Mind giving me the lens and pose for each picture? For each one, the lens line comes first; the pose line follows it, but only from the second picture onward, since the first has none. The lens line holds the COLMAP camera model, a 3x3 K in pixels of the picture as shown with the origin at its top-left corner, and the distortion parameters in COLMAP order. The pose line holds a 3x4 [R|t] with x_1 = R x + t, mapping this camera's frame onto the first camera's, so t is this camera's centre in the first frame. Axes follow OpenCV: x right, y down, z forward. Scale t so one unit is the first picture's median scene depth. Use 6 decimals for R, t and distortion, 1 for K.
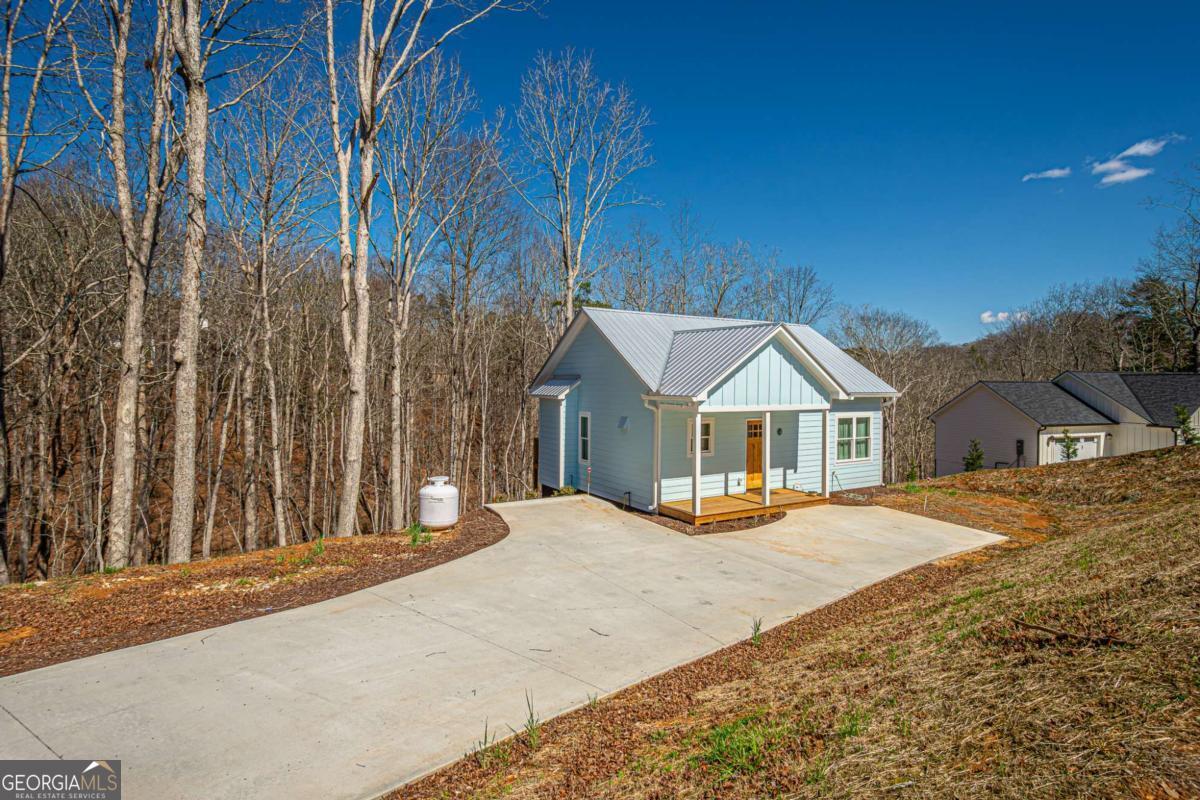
lens RADIAL K [[603.6, 0, 600.4], [0, 603.6, 384.3], [0, 0, 1]] dist [0.002950, -0.001923]
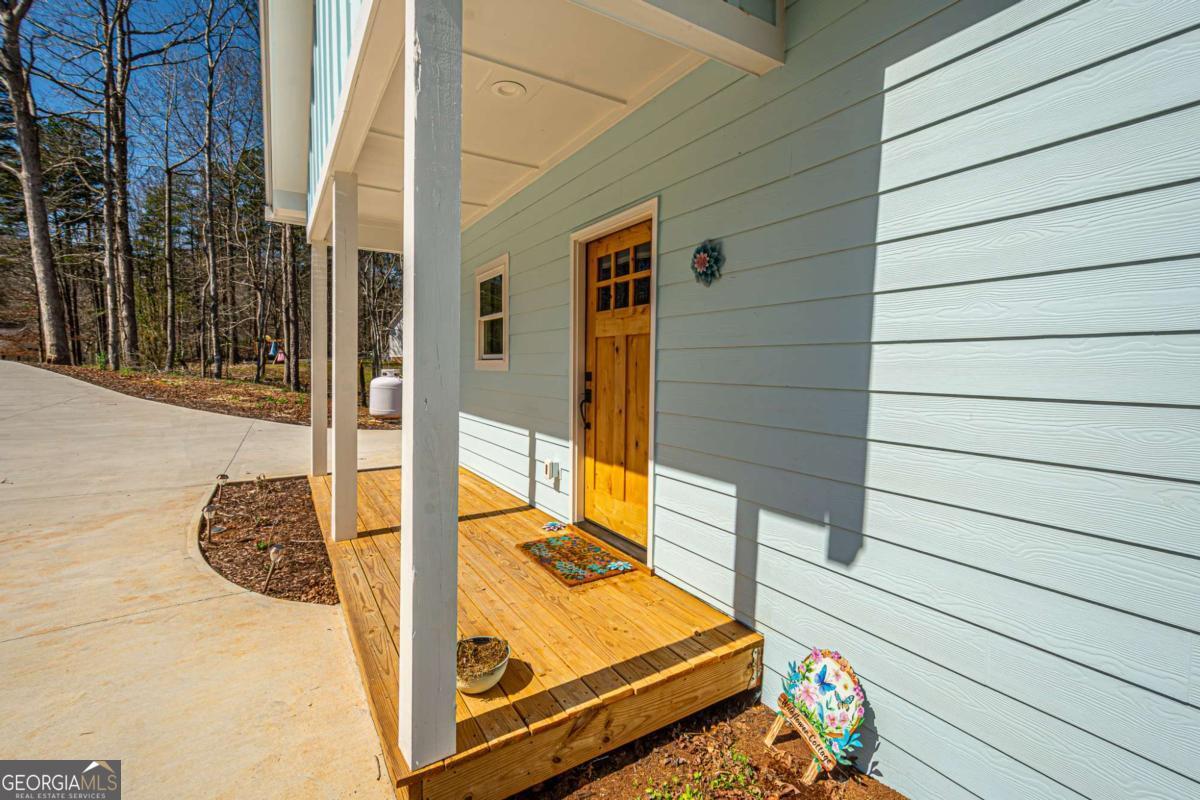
lens RADIAL K [[522.6, 0, 601.4], [0, 522.6, 385.8], [0, 0, 1]] dist [0.005421, -0.000525]
pose [[0.013599, 0.029460, -0.999473, 0.435502], [-0.019081, 0.999392, 0.029198, 0.107305], [0.999725, 0.018674, 0.014153, 0.957696]]
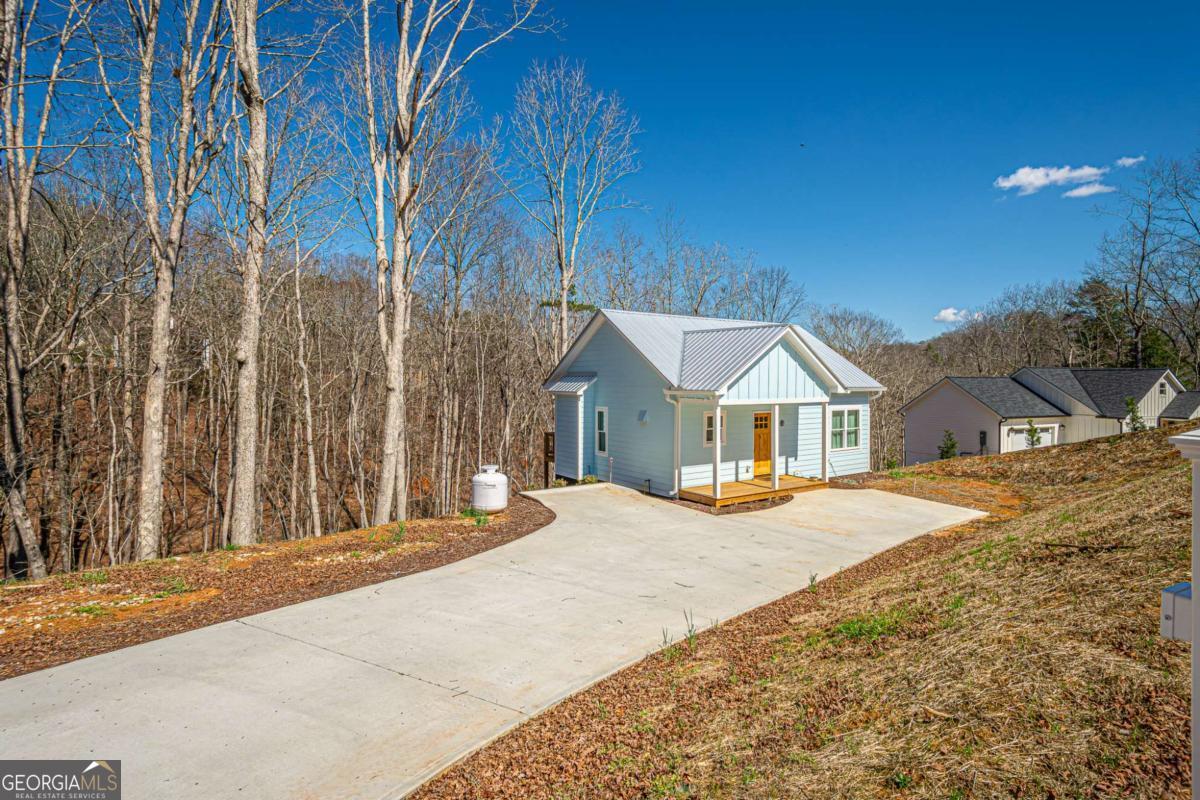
lens RADIAL K [[603.6, 0, 600.5], [0, 603.6, 382.9], [0, 0, 1]] dist [0.002950, -0.001923]
pose [[0.998453, -0.005466, 0.055325, -0.090961], [0.005448, 0.999985, 0.000473, 0.003080], [-0.055326, -0.000171, 0.998468, -0.073734]]
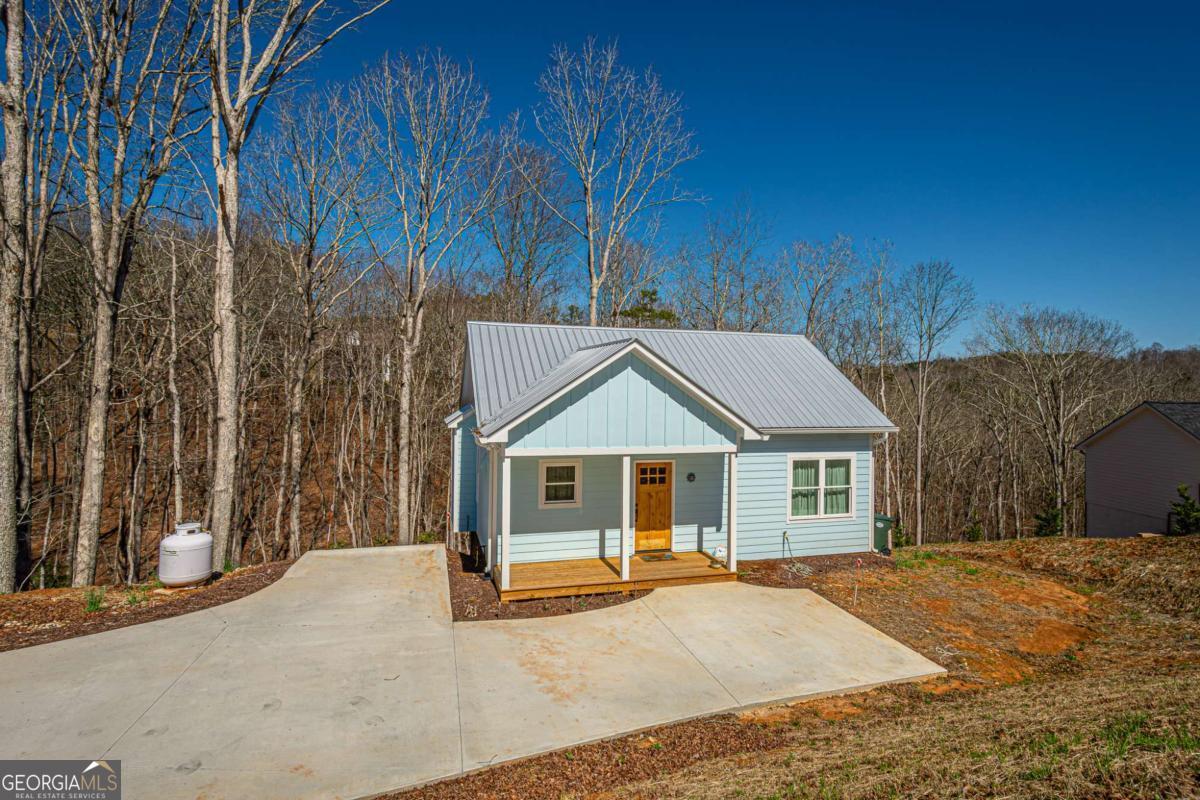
lens RADIAL K [[603.6, 0, 600.1], [0, 603.6, 385.6], [0, 0, 1]] dist [0.002950, -0.001923]
pose [[0.965011, 0.002673, -0.262195, 0.381481], [-0.005923, 0.999915, -0.011604, -0.028509], [0.262142, 0.012751, 0.964945, 0.223996]]
